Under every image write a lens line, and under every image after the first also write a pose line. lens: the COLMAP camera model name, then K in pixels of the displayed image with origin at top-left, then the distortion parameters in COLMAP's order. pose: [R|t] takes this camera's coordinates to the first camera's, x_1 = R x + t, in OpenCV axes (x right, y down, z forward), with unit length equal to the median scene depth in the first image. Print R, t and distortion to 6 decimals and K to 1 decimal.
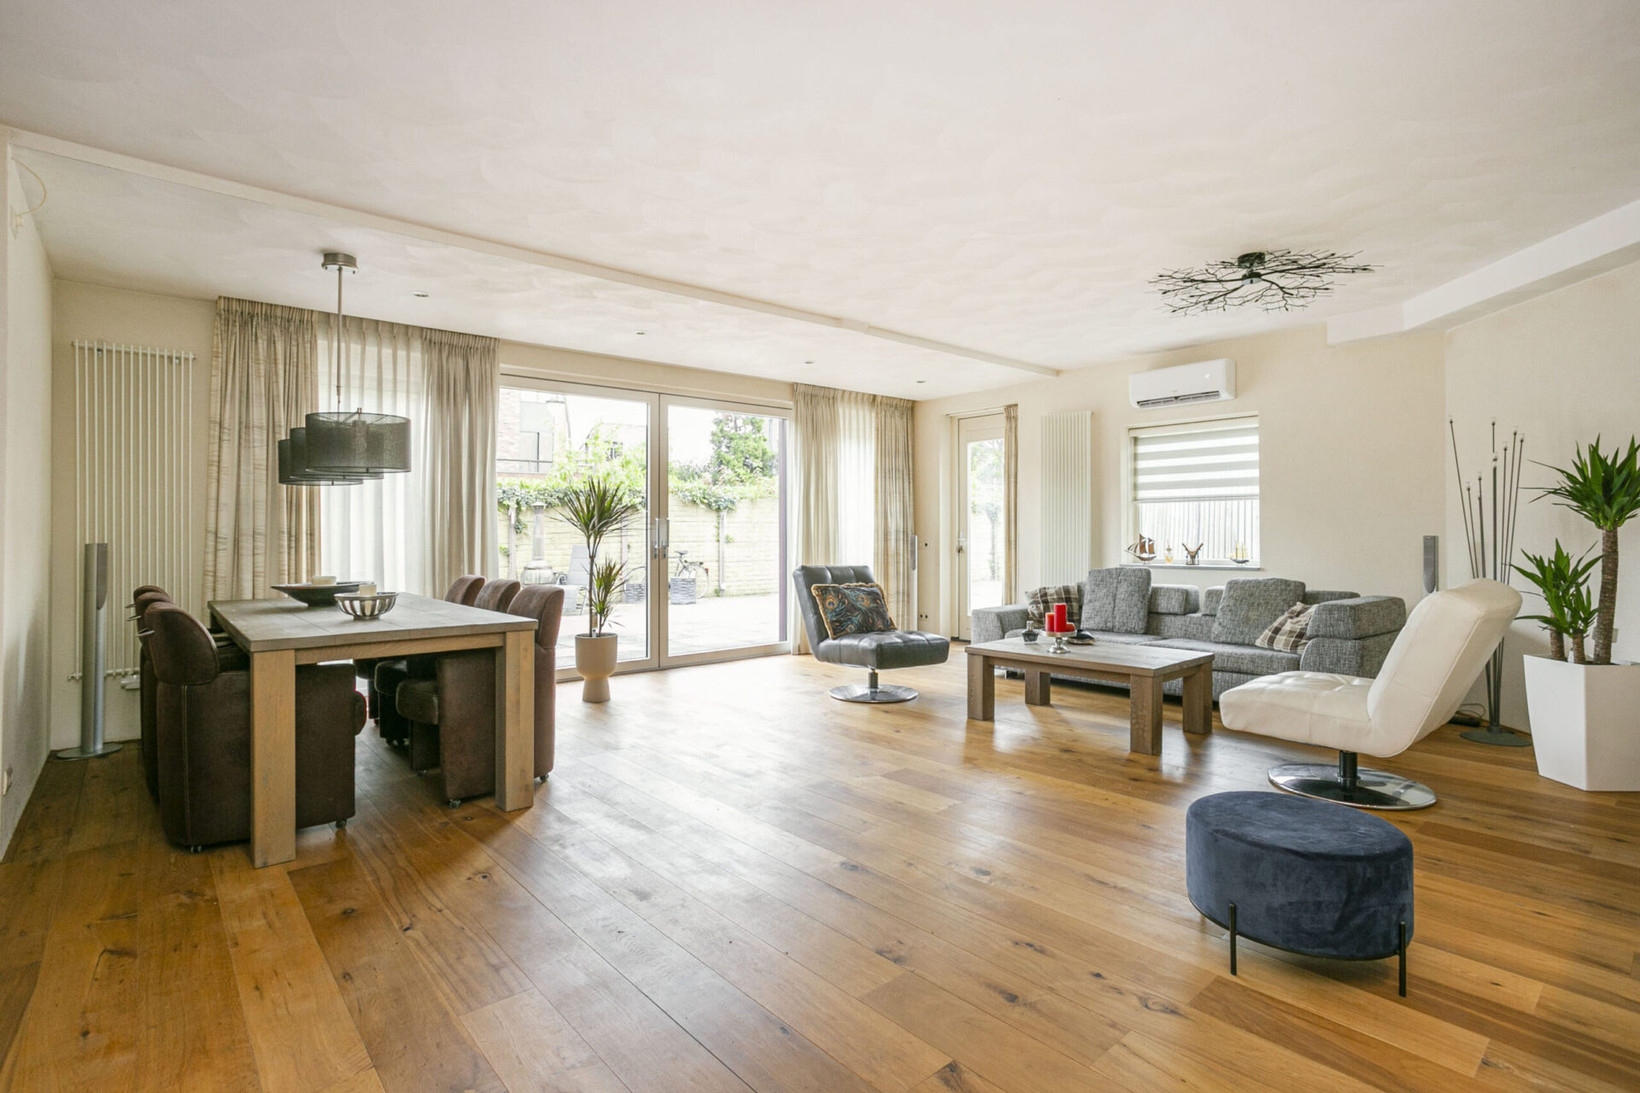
lens RADIAL K [[796.4, 0, 813.9], [0, 796.4, 540.8], [0, 0, 1]] dist [-0.058871, 0.048774]
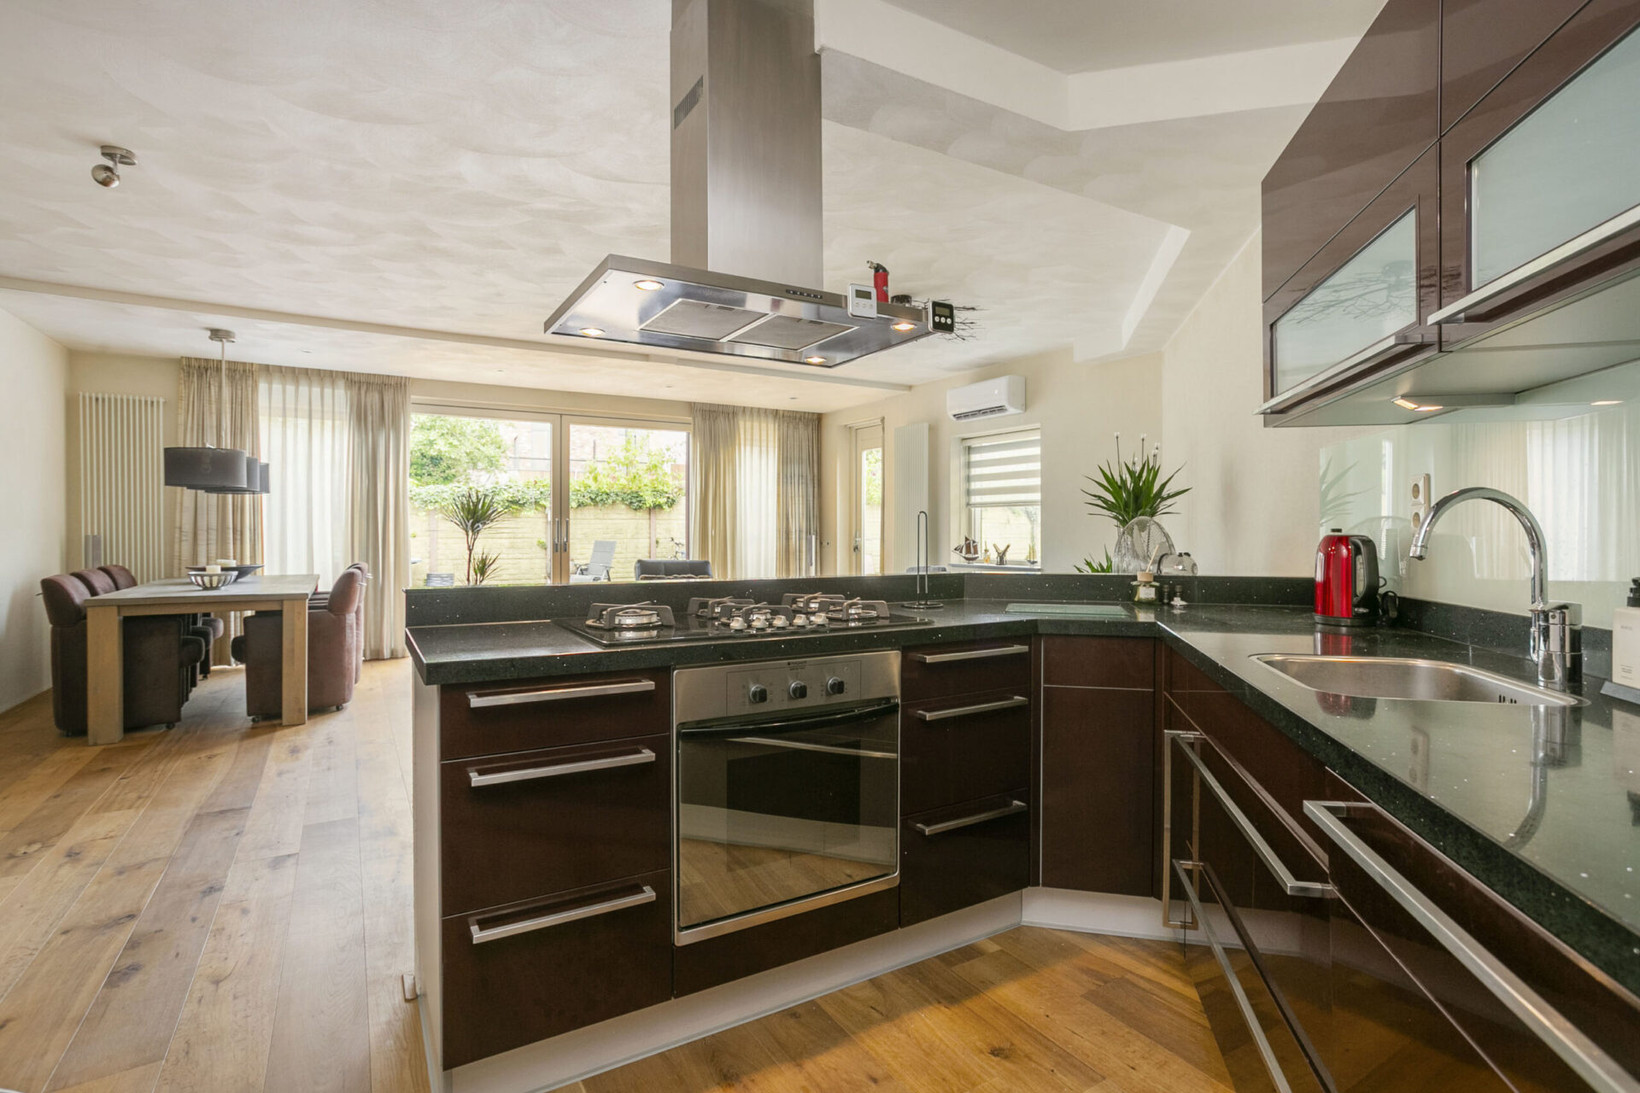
lens RADIAL K [[794.2, 0, 824.5], [0, 794.2, 541.6], [0, 0, 1]] dist [-0.053164, 0.028365]
pose [[0.986838, 0.011807, -0.161278, 0.467707], [-0.011098, 0.999924, 0.005299, -0.005081], [0.161329, -0.003439, 0.986895, -0.133563]]
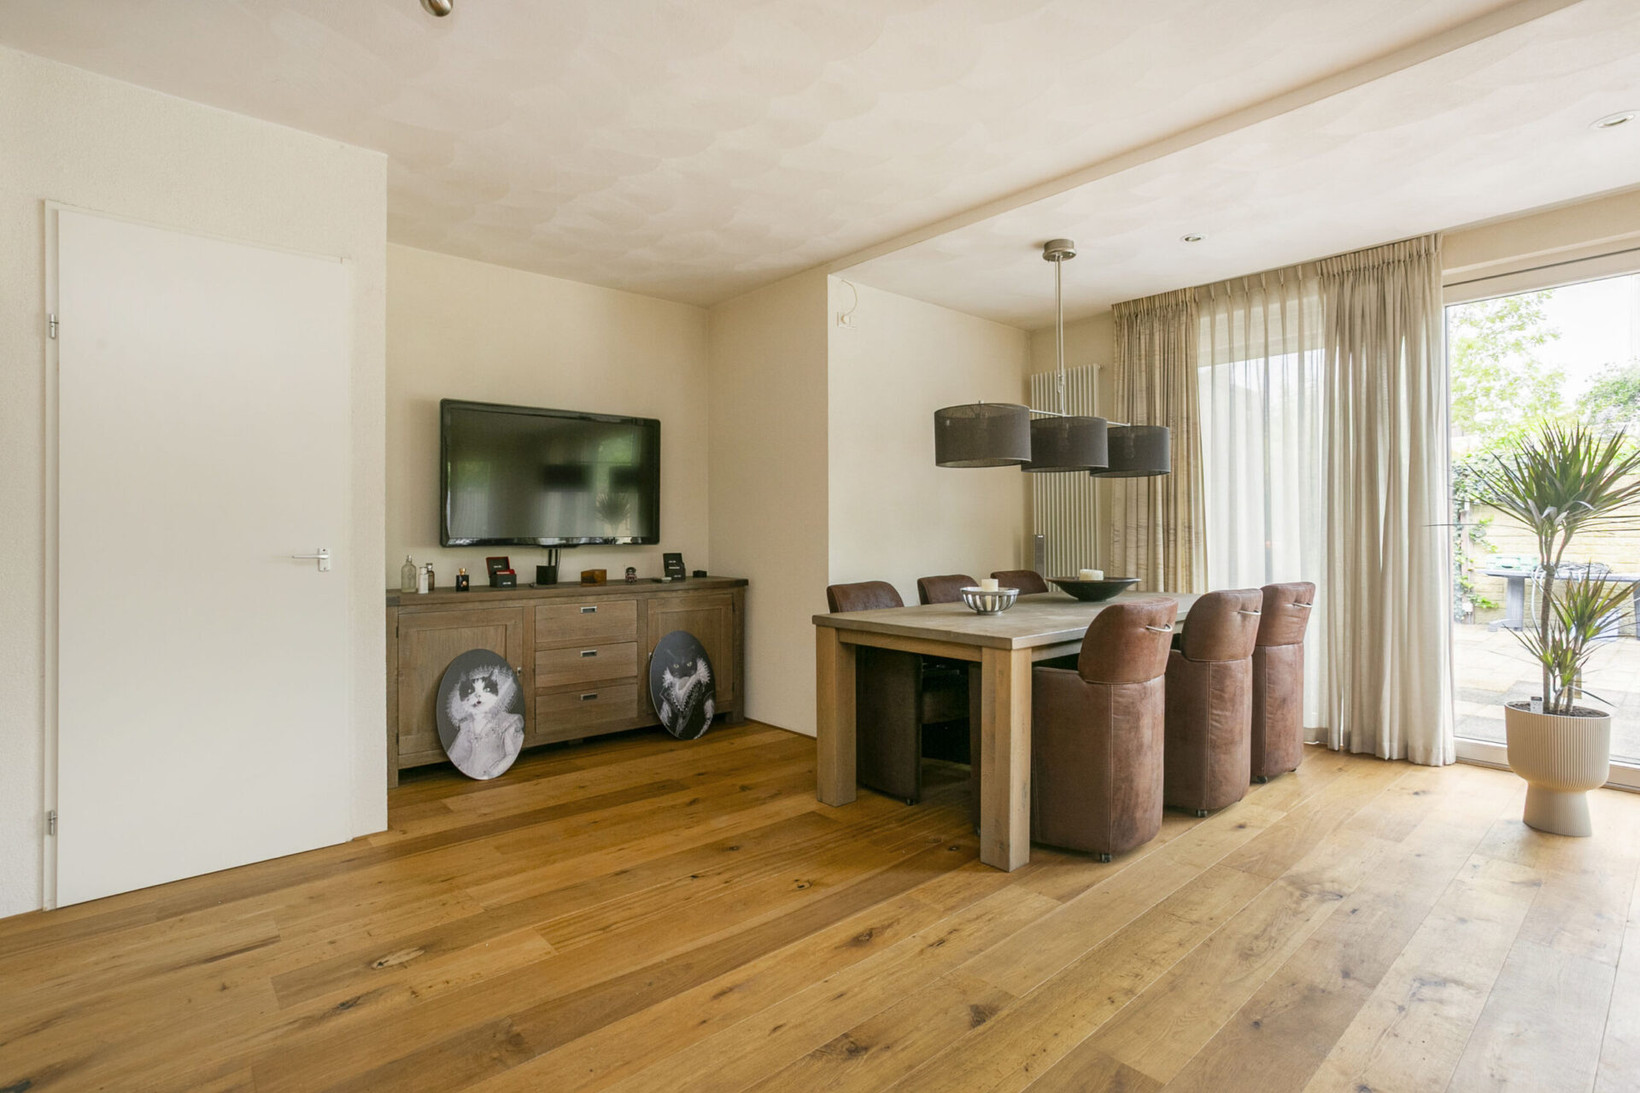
lens RADIAL K [[794.2, 0, 824.5], [0, 794.2, 541.6], [0, 0, 1]] dist [-0.053164, 0.028365]
pose [[0.020309, 0.016368, -0.999660, 0.252827], [-0.005310, 0.999854, 0.016263, -0.004022], [0.999780, 0.004978, 0.020393, 0.475844]]
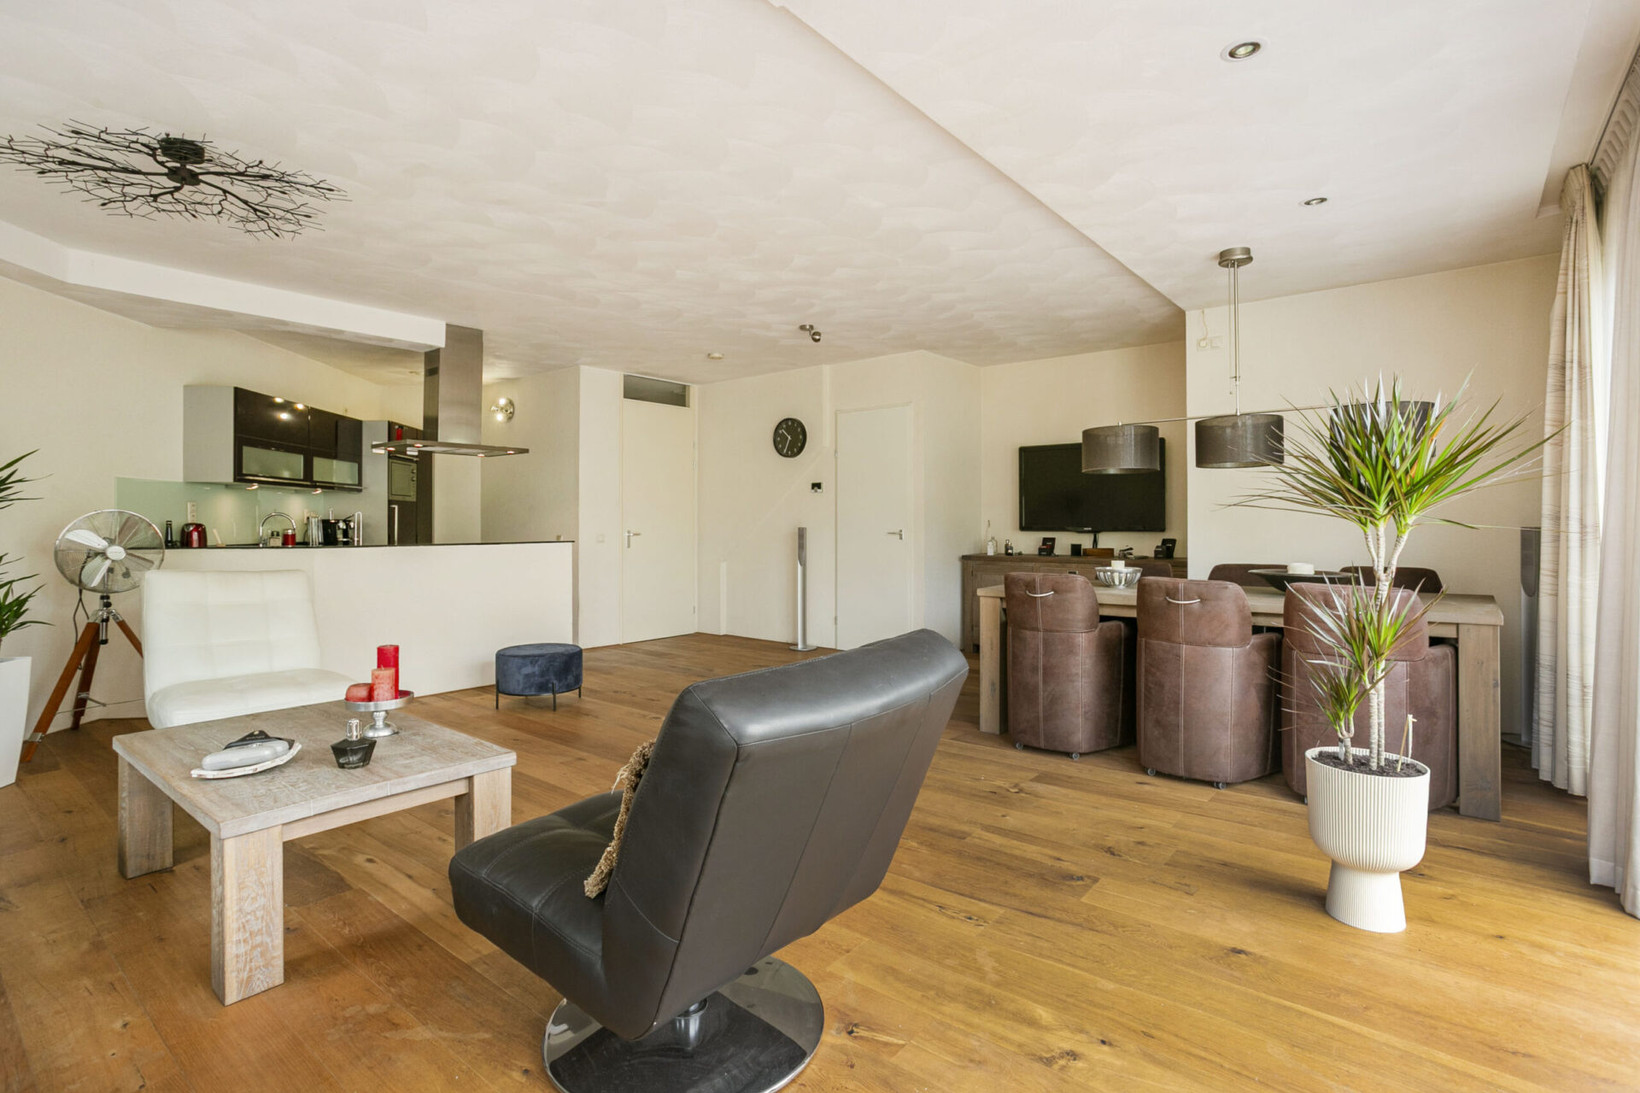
lens RADIAL K [[794.2, 0, 824.5], [0, 794.2, 541.6], [0, 0, 1]] dist [-0.053164, 0.028365]
pose [[-0.982949, 0.012374, -0.183464, 0.079527], [0.006616, 0.999467, 0.031966, -0.011596], [0.183762, 0.030207, -0.982507, 1.327043]]
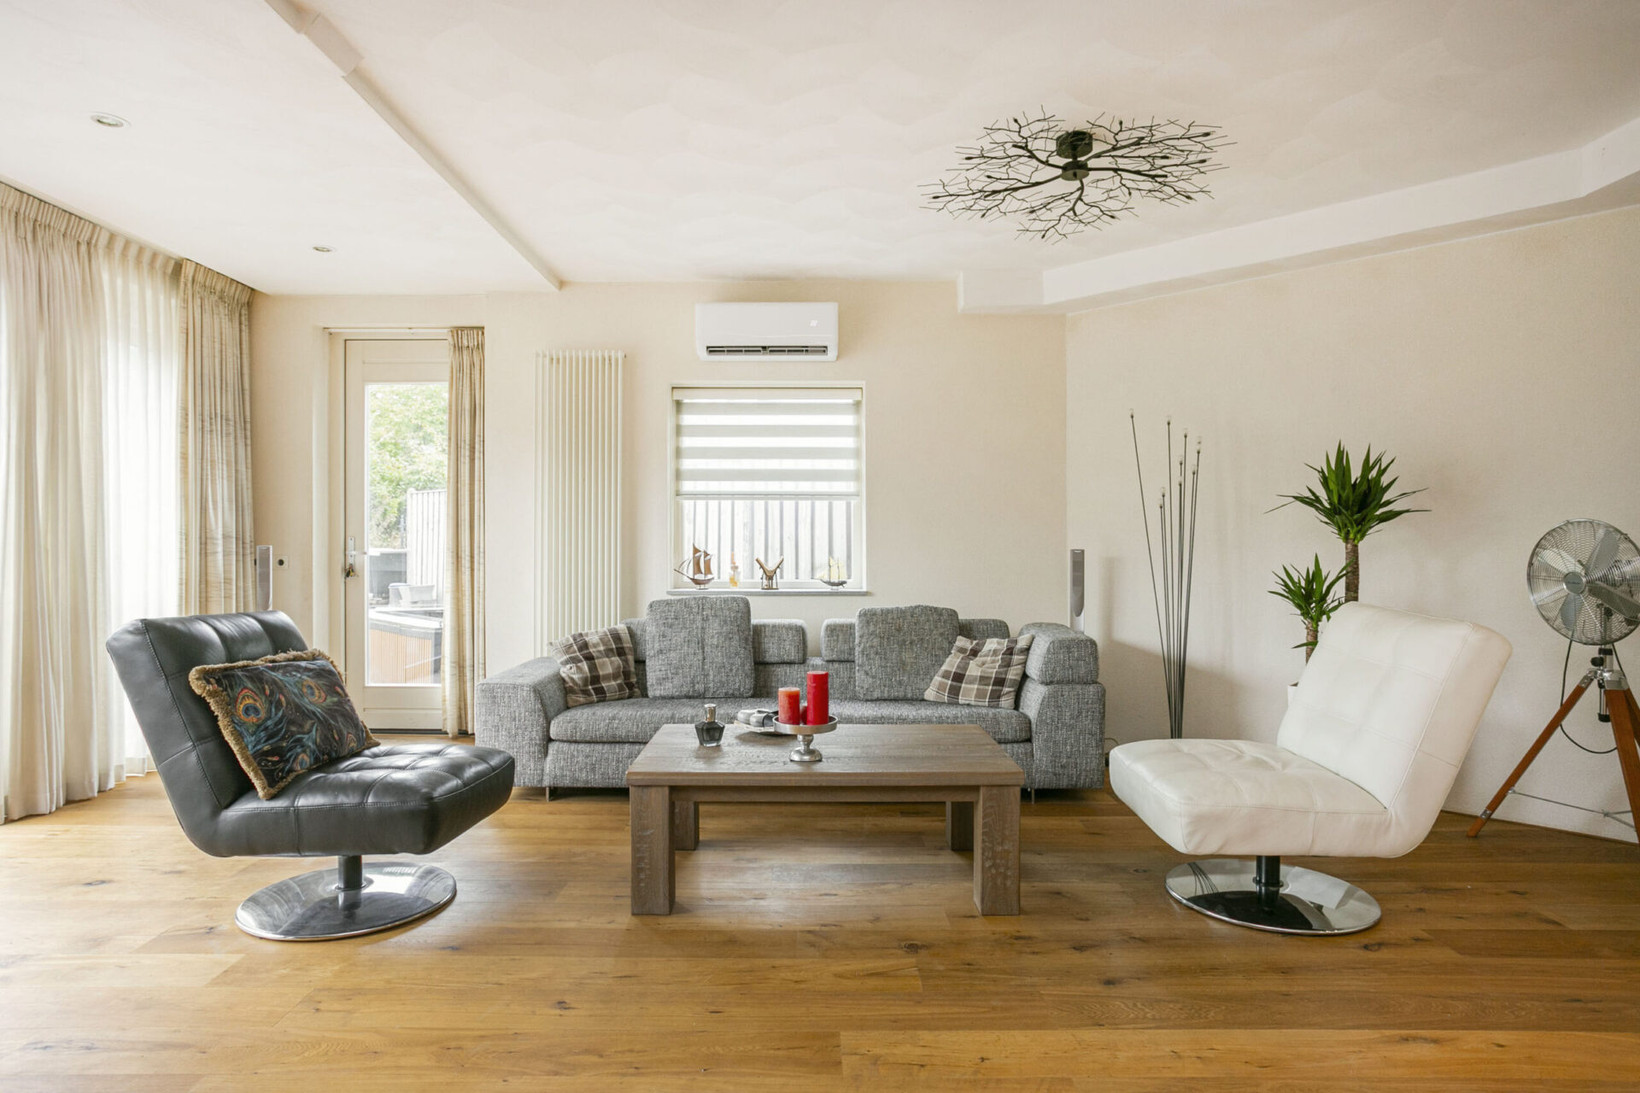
lens RADIAL K [[955.2, 0, 808.6], [0, 955.2, 548.5], [0, 0, 1]] dist [-0.010563, 0.002548]
pose [[0.659807, 0.002843, 0.751430, -0.157940], [0.000728, 0.999990, -0.004422, -0.002486], [-0.751435, 0.003465, 0.659798, 0.456555]]
